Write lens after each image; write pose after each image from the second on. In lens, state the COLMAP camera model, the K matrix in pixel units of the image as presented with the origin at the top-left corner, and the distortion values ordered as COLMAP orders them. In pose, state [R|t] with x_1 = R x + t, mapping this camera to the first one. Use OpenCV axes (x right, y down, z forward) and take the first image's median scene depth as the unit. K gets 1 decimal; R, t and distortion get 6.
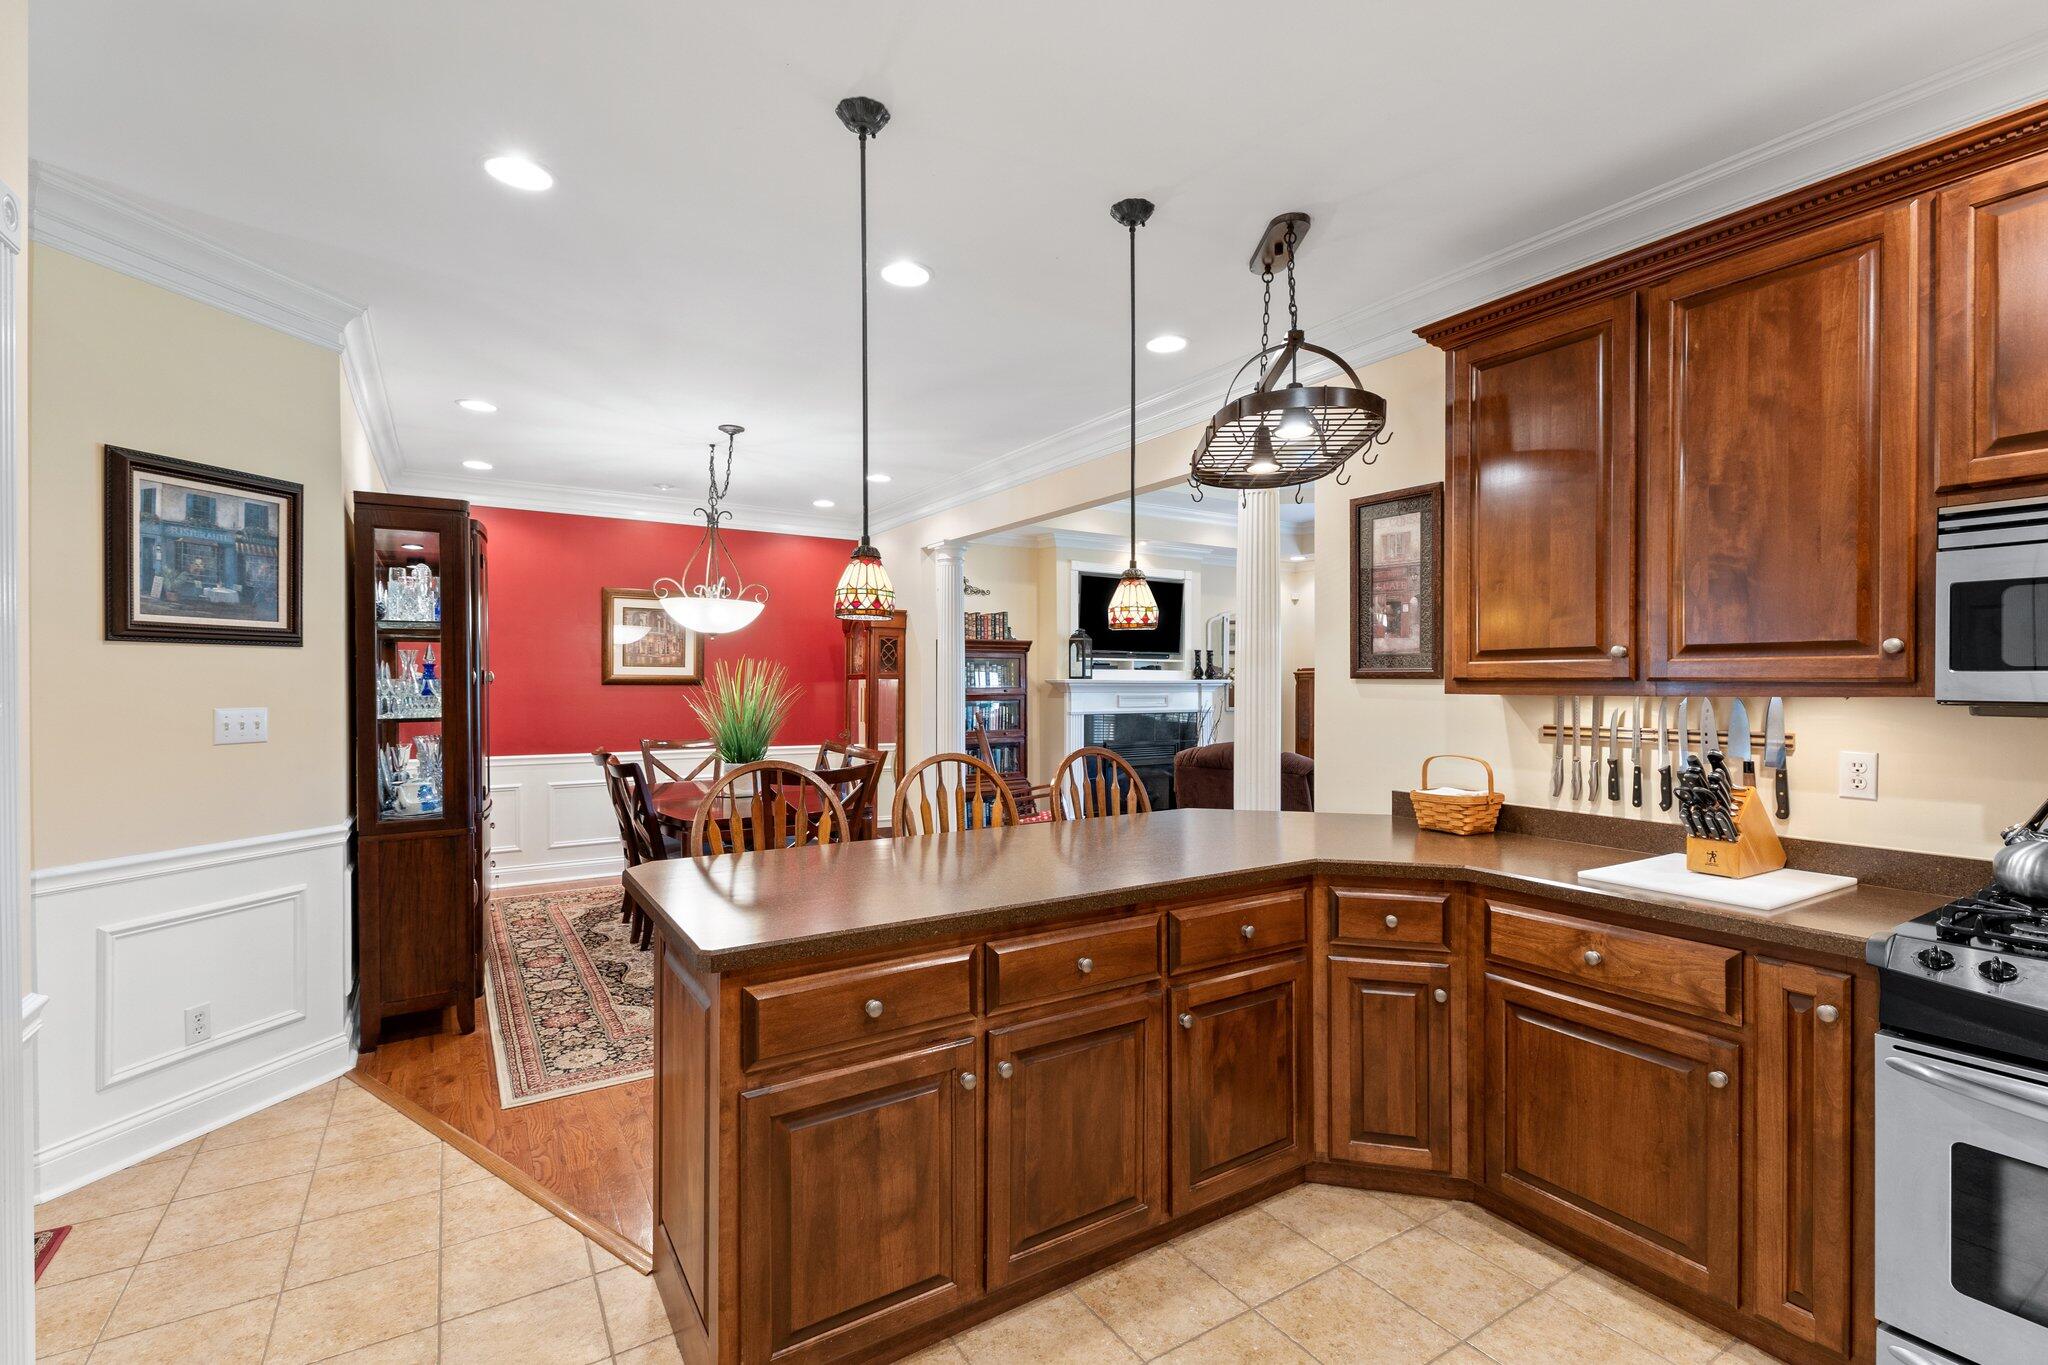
lens RADIAL K [[908.6, 0, 1031.2], [0, 908.6, 680.4], [0, 0, 1]] dist [0.029504, -0.017666]
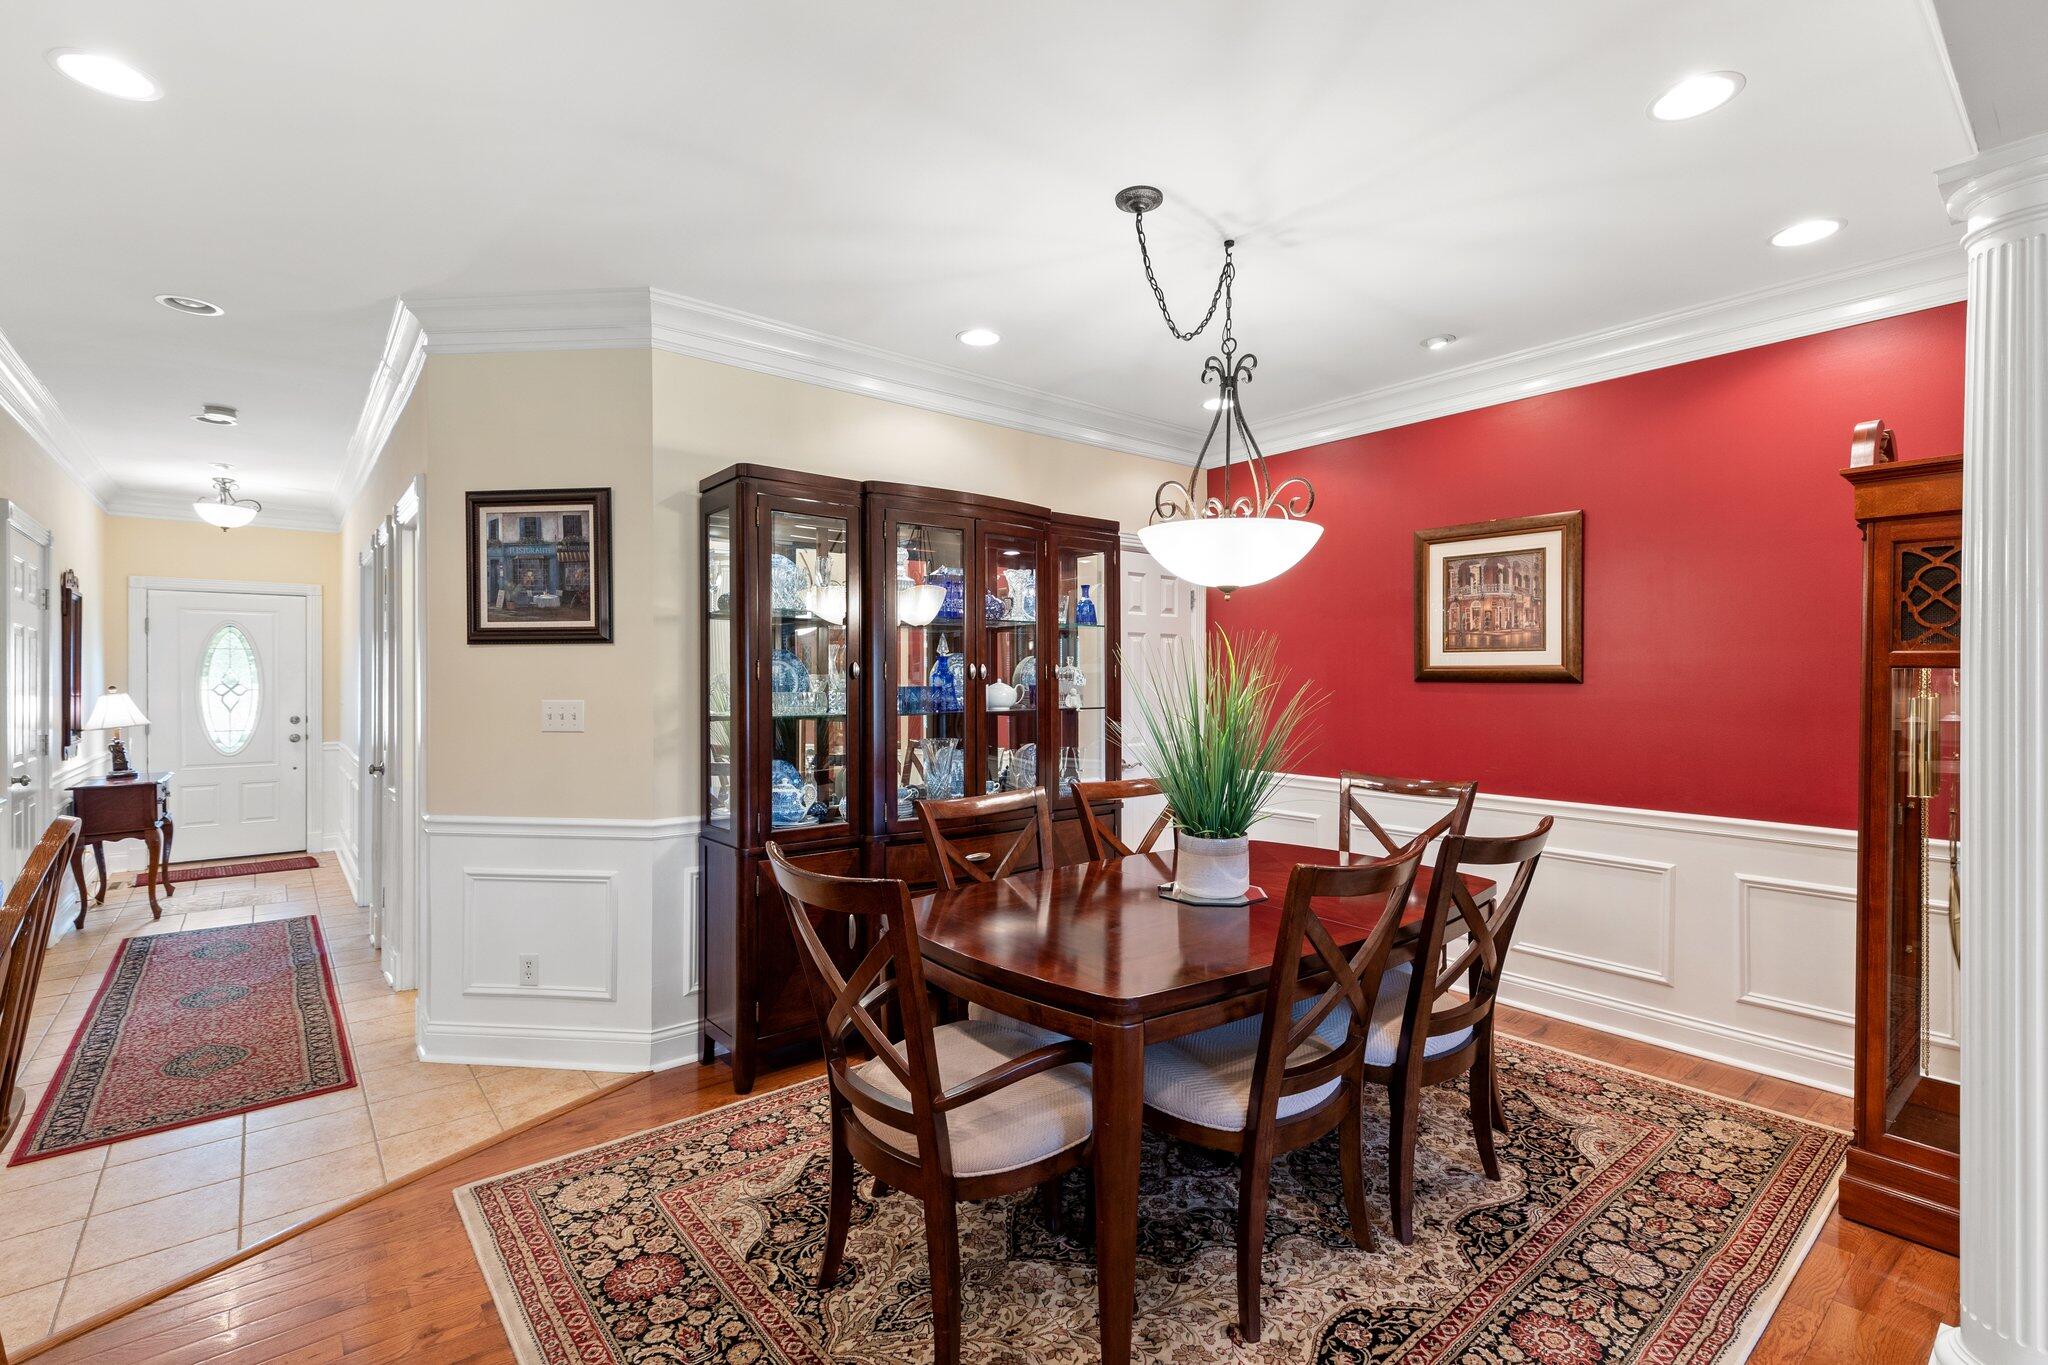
lens RADIAL K [[908.6, 0, 1031.2], [0, 908.6, 680.4], [0, 0, 1]] dist [0.029504, -0.017666]
pose [[0.120107, 0.003469, -0.992755, 0.316858], [0.001634, 0.999992, 0.003692, 0.002771], [0.992760, -0.002066, 0.120100, 1.449622]]
